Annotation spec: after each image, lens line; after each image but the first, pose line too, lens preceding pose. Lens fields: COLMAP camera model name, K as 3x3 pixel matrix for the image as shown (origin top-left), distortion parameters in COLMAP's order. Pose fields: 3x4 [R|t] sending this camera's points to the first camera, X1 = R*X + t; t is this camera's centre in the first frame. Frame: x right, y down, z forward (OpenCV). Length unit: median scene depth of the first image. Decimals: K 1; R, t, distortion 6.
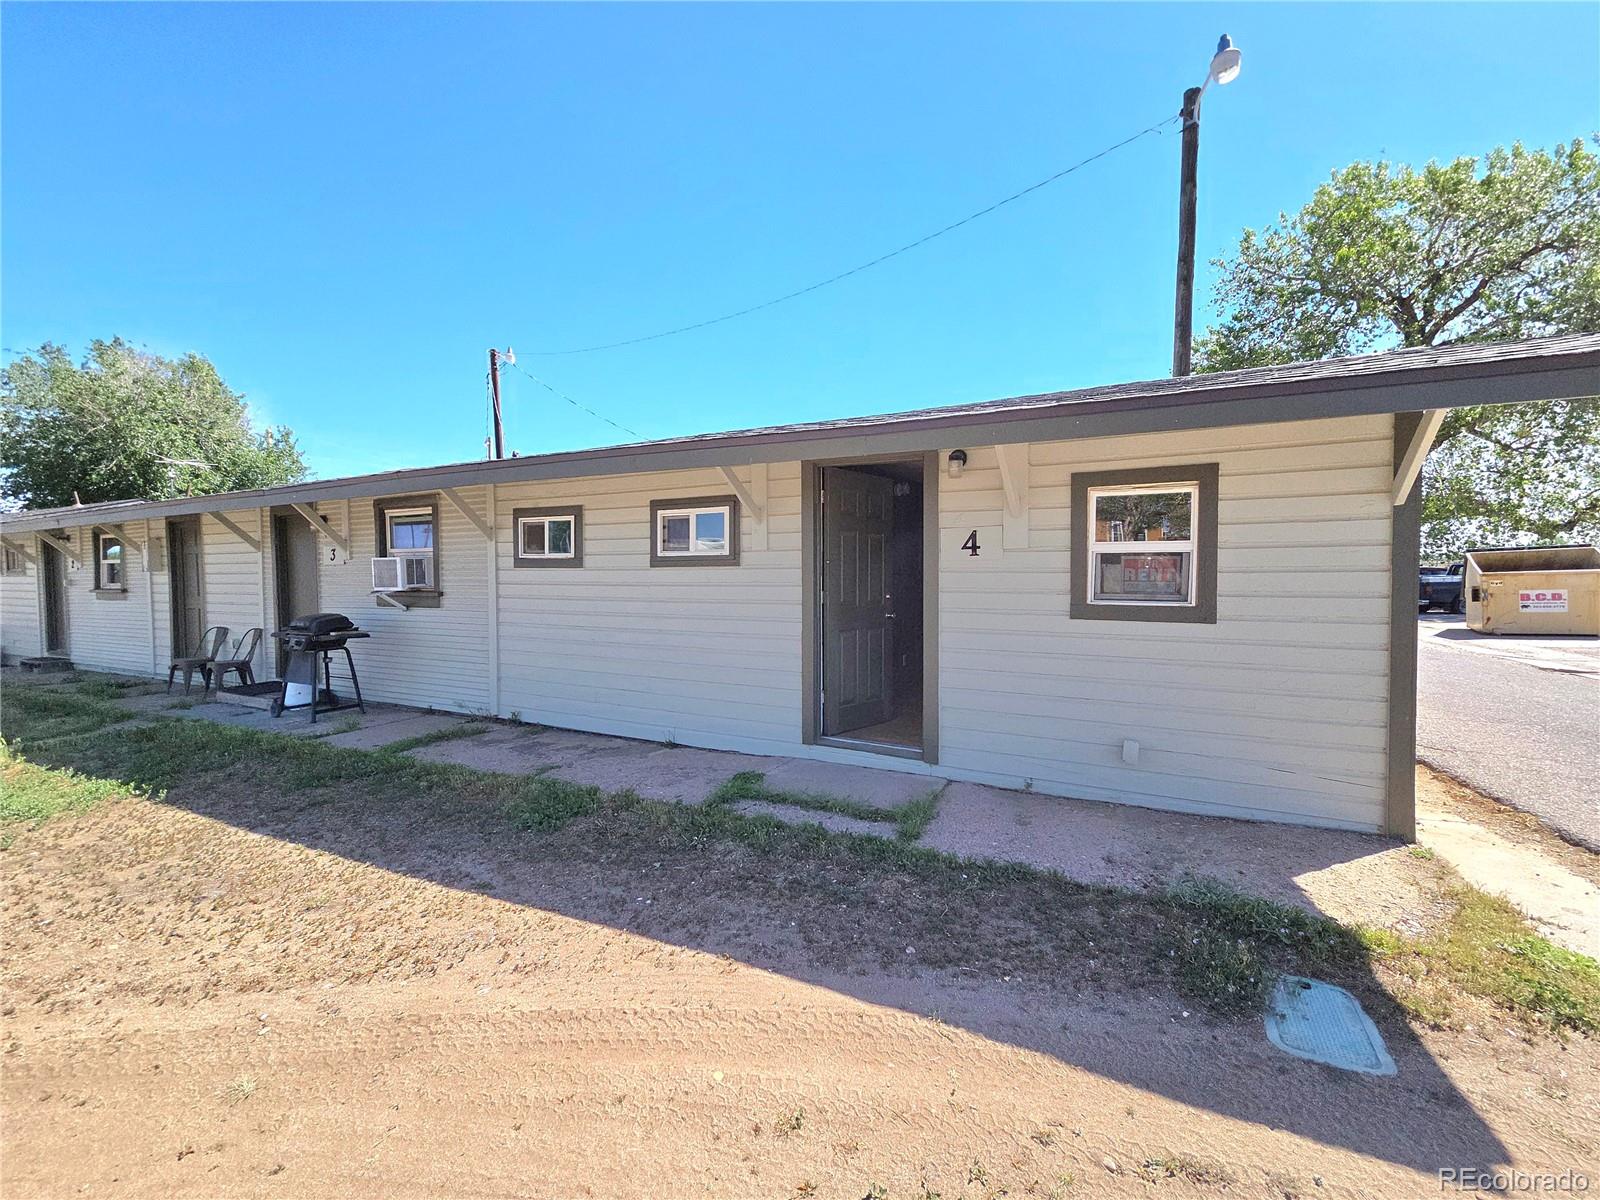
lens RADIAL K [[650.4, 0, 792.0], [0, 650.4, 599.0], [0, 0, 1]] dist [0.000513, 0.000328]
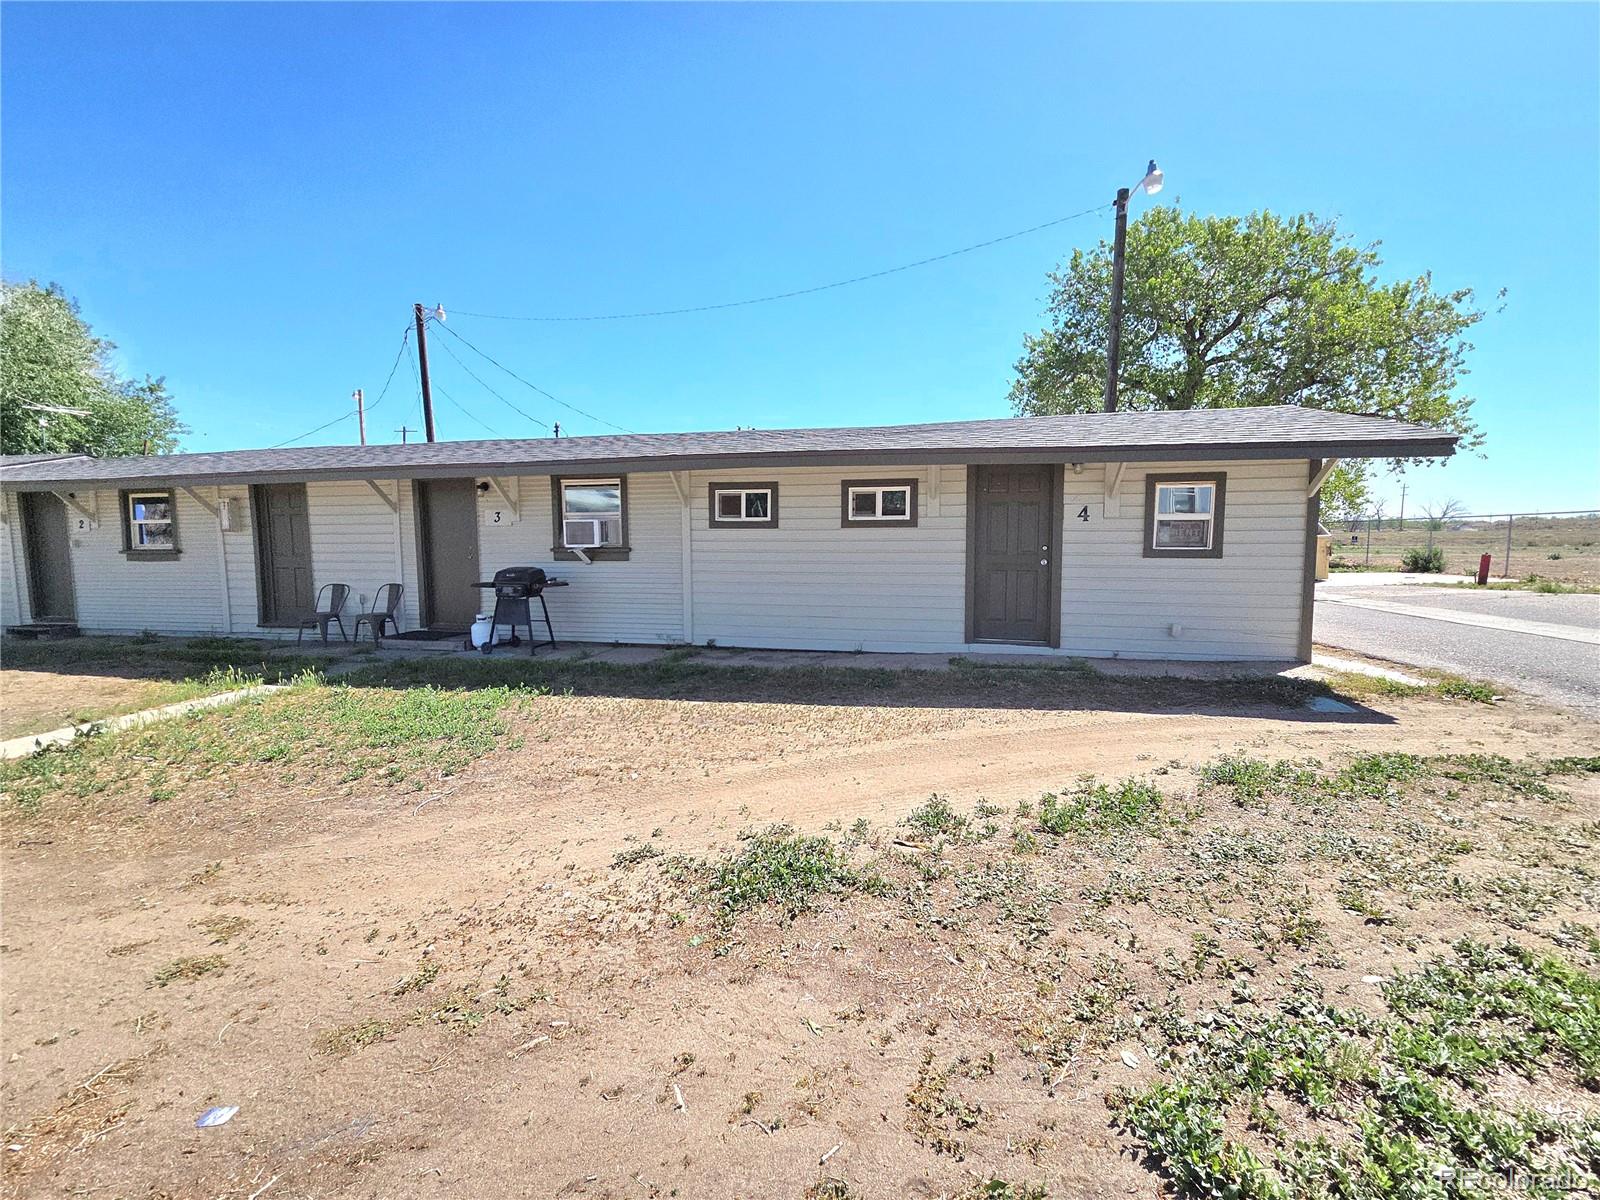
lens RADIAL K [[650.4, 0, 792.0], [0, 650.4, 599.0], [0, 0, 1]] dist [0.000513, 0.000328]
pose [[0.970211, -0.020063, 0.241430, -0.619825], [0.008402, 0.998752, 0.049234, 0.032231], [-0.242117, -0.045739, 0.969168, -0.320642]]
